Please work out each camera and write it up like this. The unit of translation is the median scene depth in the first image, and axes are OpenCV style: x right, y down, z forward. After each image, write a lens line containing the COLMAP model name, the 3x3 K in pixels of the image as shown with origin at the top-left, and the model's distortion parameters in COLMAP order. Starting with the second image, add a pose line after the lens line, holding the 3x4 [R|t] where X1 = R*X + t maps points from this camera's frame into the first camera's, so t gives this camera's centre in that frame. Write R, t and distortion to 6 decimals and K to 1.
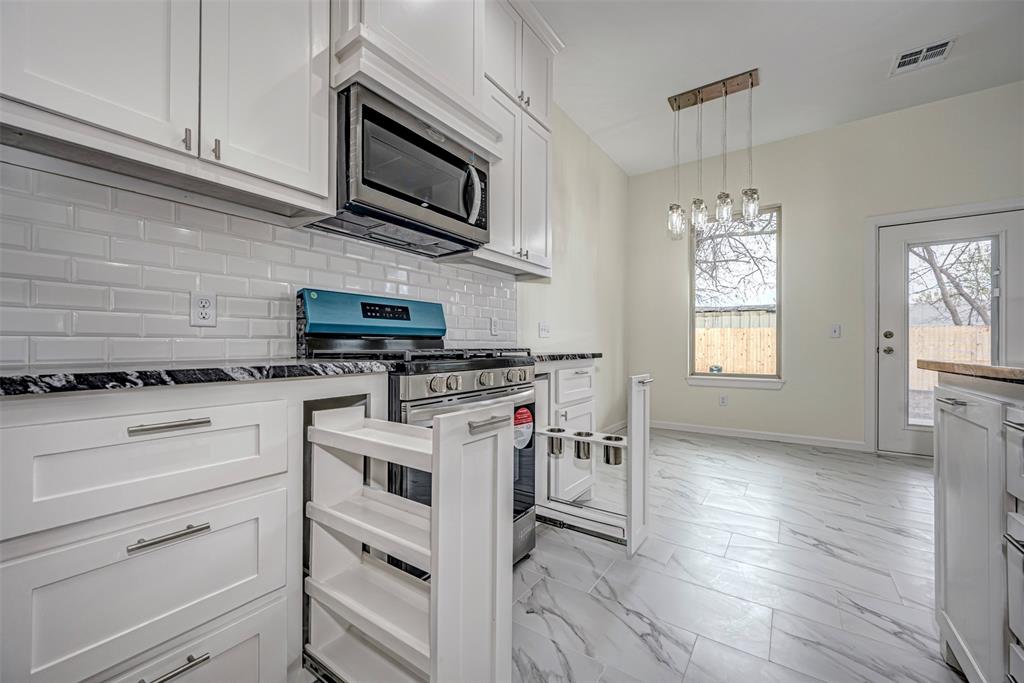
lens RADIAL K [[408.3, 0, 512.0], [0, 408.3, 341.5], [0, 0, 1]] dist [0.016007, 0.000129]
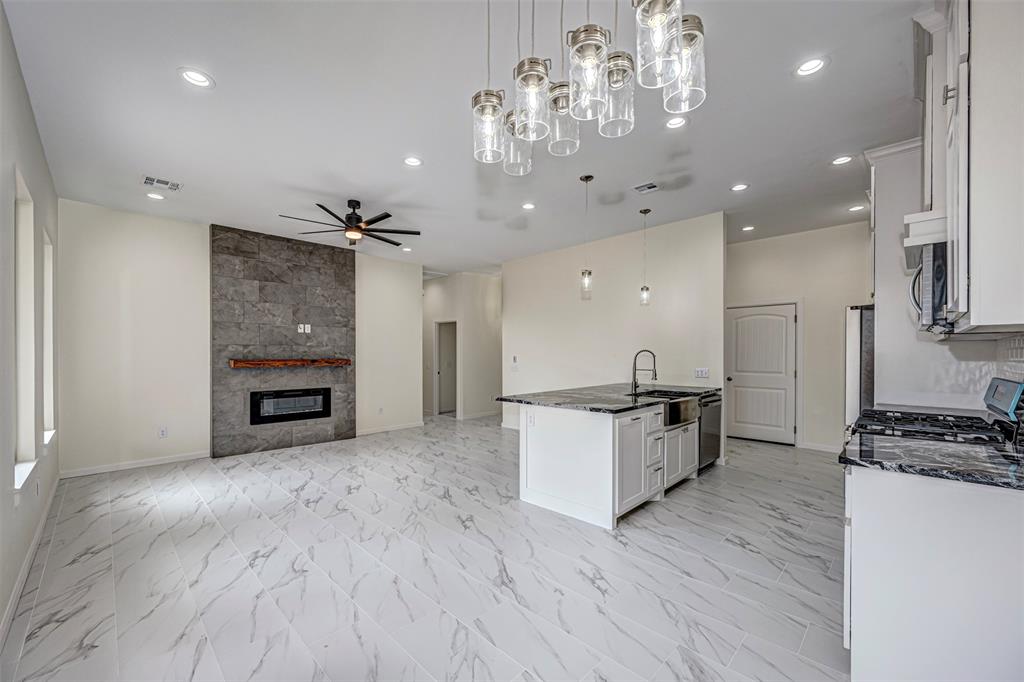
lens RADIAL K [[390.2, 0, 513.6], [0, 390.2, 359.3], [0, 0, 1]] dist [-0.000632, 0.000012]
pose [[-0.984074, 0.002547, 0.177741, 0.490744], [0.002874, 0.999995, 0.001586, -0.100494], [-0.177736, 0.002071, -0.984076, 1.365500]]
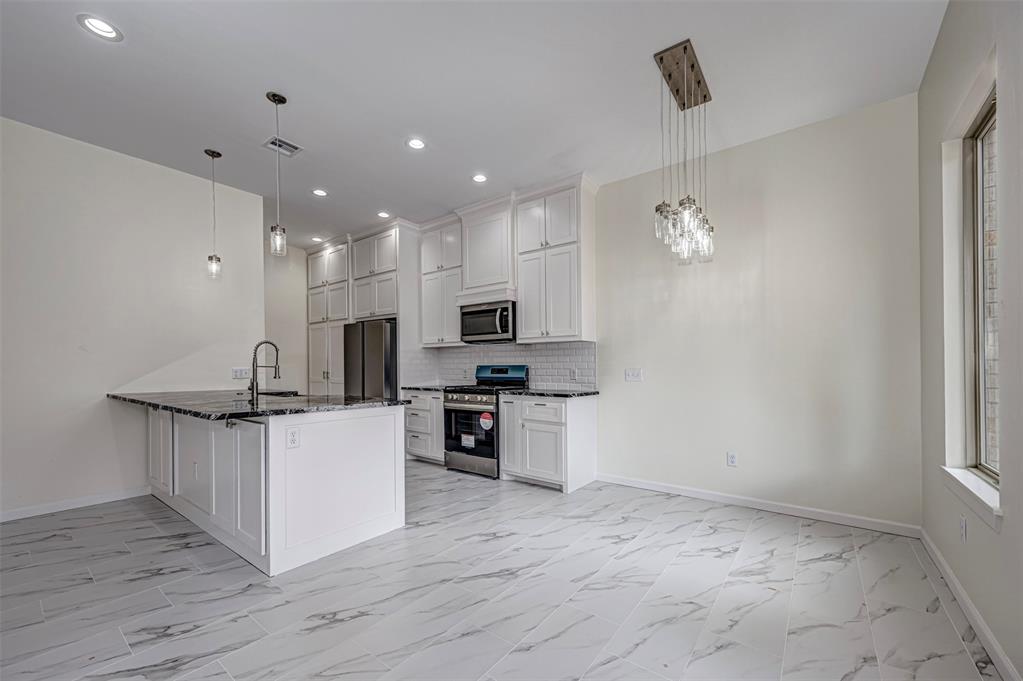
lens RADIAL K [[418.0, 0, 502.6], [0, 418.0, 367.4], [0, 0, 1]] dist [-0.000183, -0.000121]
pose [[-0.074294, -0.001032, -0.997236, 1.365113], [0.009472, 0.999954, -0.001741, -0.052242], [0.997191, -0.009575, -0.074281, 0.715038]]
